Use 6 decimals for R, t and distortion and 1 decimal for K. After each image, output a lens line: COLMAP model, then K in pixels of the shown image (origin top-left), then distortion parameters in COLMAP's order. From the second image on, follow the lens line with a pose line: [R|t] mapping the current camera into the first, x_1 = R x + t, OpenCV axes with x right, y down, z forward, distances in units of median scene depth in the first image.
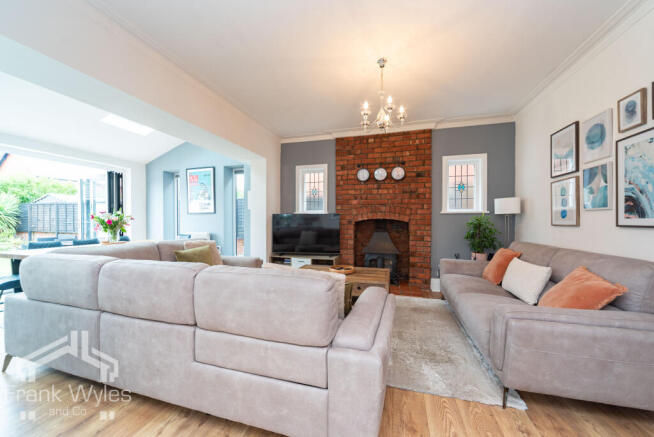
lens RADIAL K [[242.0, 0, 327.0], [0, 242.0, 218.5], [0, 0, 1]] dist [-0.002001, -0.000281]
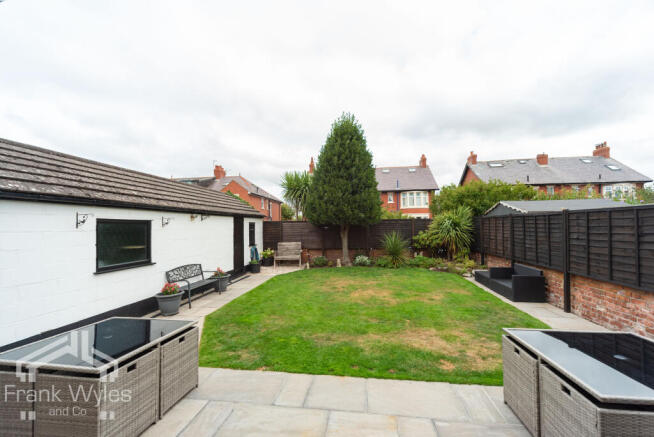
lens RADIAL K [[265.6, 0, 329.3], [0, 265.6, 223.0], [0, 0, 1]] dist [-0.001973, -0.000194]
pose [[0.154535, -0.013490, -0.987895, -0.478420], [0.018806, 0.999766, -0.010711, -0.043696], [0.987808, -0.016923, 0.154753, 0.394444]]
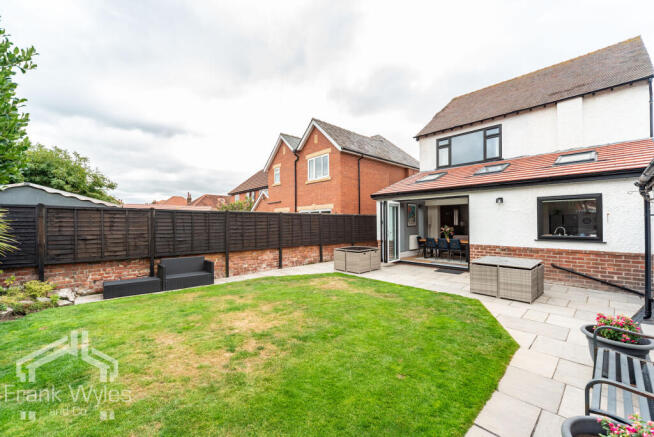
lens RADIAL K [[265.6, 0, 329.3], [0, 265.6, 223.0], [0, 0, 1]] dist [-0.001973, -0.000194]
pose [[0.499158, -0.002591, 0.866507, -1.522604], [0.003229, 0.999994, 0.001130, -0.027775], [-0.866505, 0.002234, 0.499164, 0.260692]]
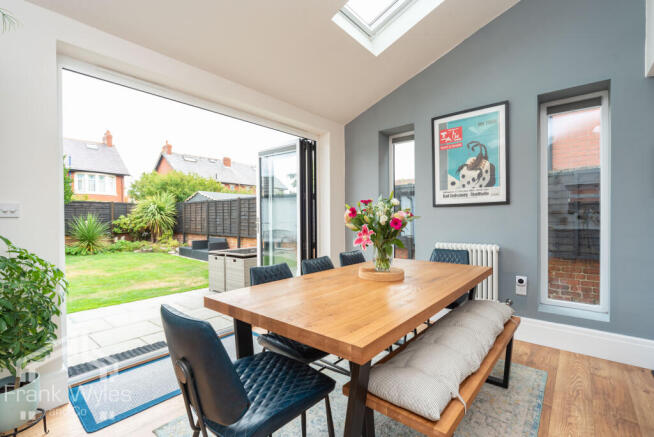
lens RADIAL K [[297.6, 0, 327.0], [0, 297.6, 218.5], [0, 0, 1]] dist [0.001855, 0.000008]
pose [[0.916563, -0.005804, -0.399847, -0.289179], [0.006954, 0.999975, 0.001425, 0.001586], [0.399829, -0.004087, 0.916581, 0.182003]]
